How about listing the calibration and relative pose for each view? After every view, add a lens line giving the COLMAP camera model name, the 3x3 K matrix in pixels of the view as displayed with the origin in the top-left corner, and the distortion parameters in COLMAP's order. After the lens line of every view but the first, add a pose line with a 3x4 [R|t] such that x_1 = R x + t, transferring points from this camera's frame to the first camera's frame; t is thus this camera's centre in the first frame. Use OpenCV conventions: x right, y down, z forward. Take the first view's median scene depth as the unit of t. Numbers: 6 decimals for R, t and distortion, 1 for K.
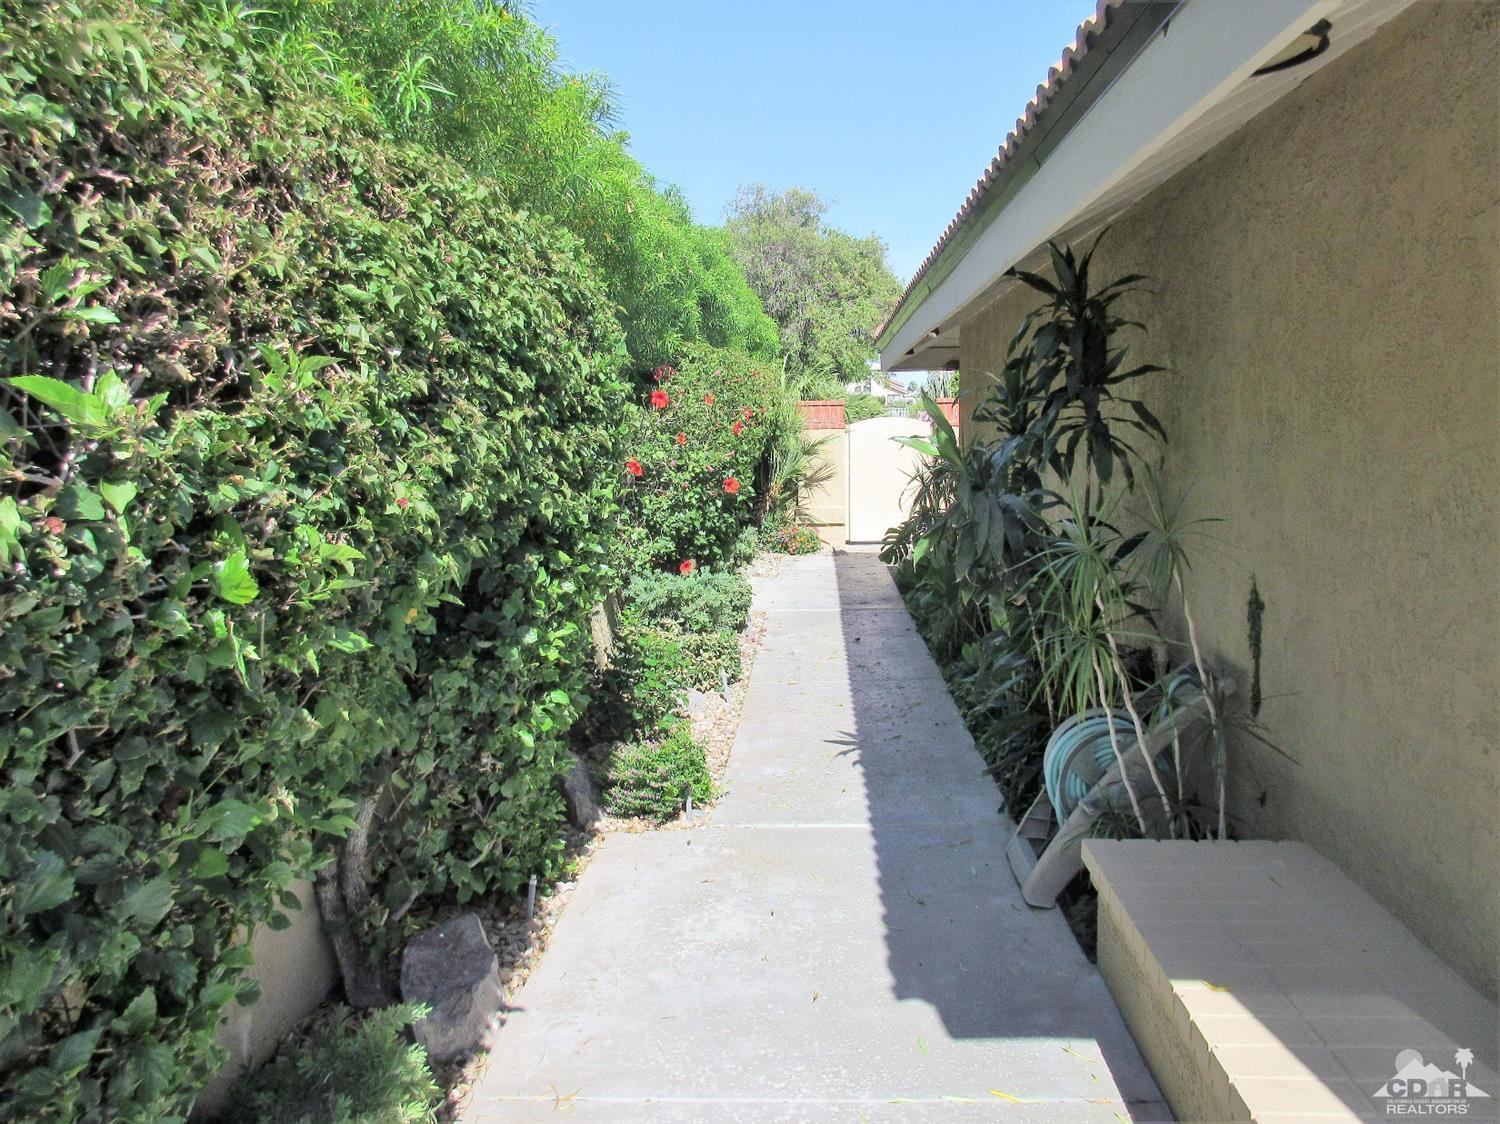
lens RADIAL K [[1130.8, 0, 750.0], [0, 1130.8, 562.0], [0, 0, 1]] dist [0.001825, -0.002368]
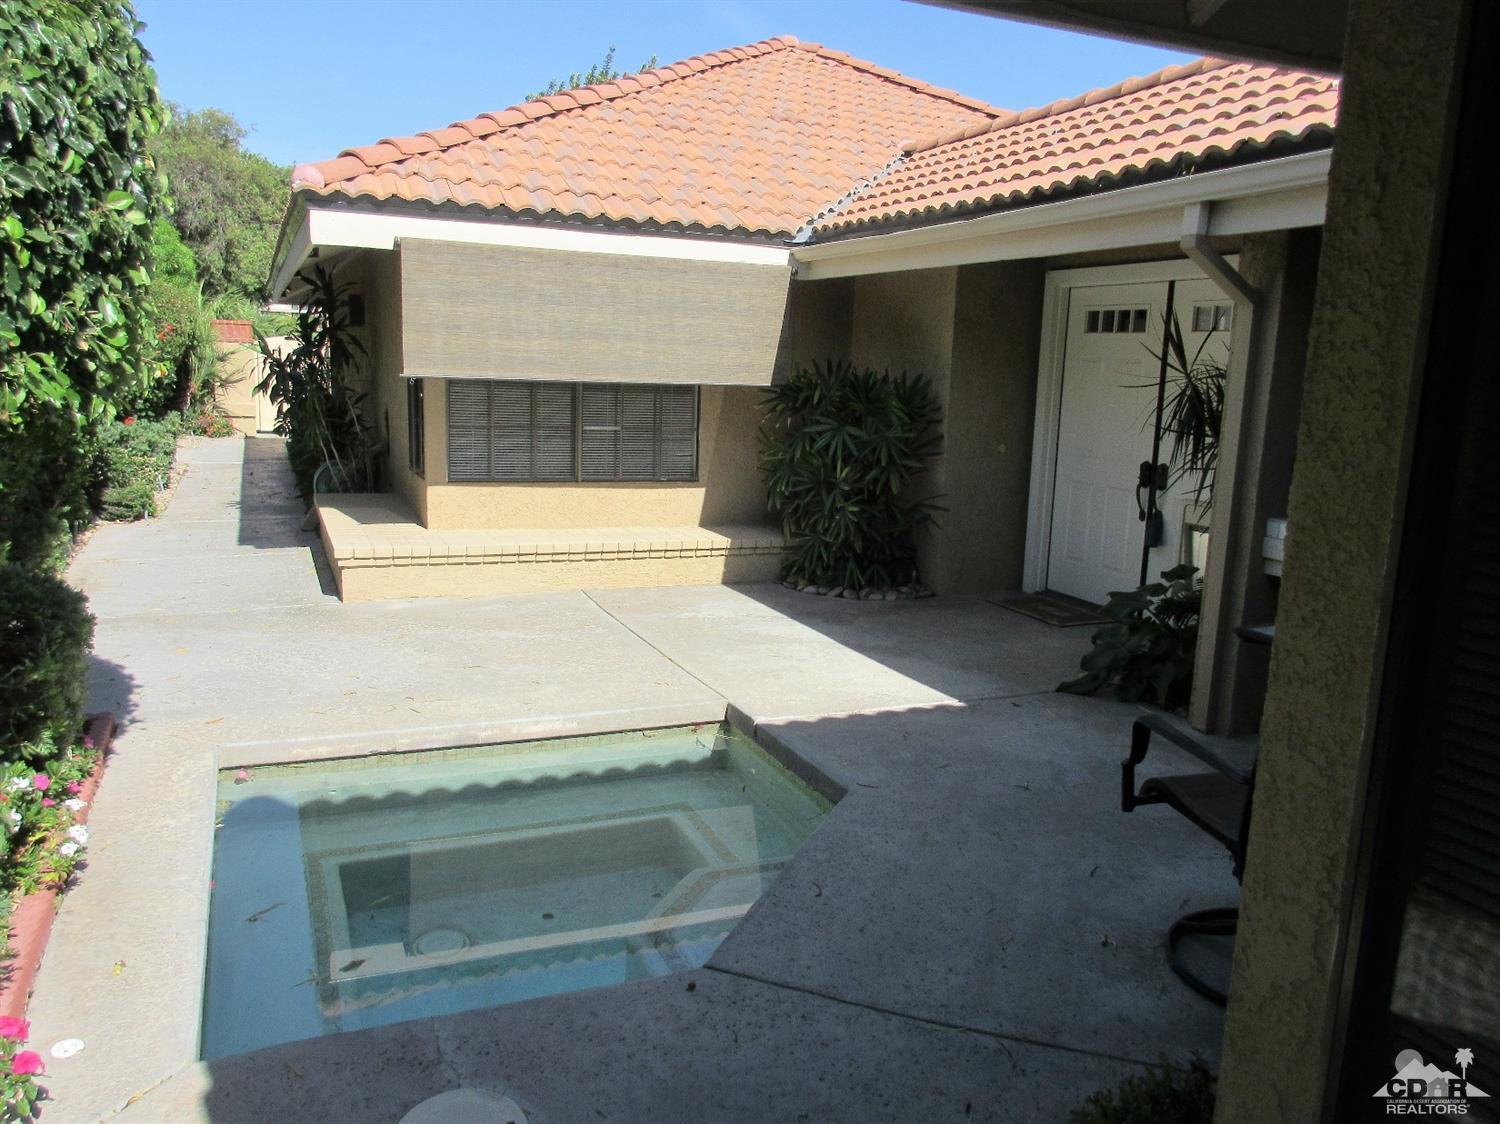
lens RADIAL K [[1130.8, 0, 750.0], [0, 1130.8, 562.0], [0, 0, 1]] dist [0.001825, -0.002368]
pose [[0.891502, -0.028777, 0.452101, -0.002198], [0.002068, 0.998228, 0.059462, 0.060792], [-0.453012, -0.052075, 0.889982, -0.458904]]
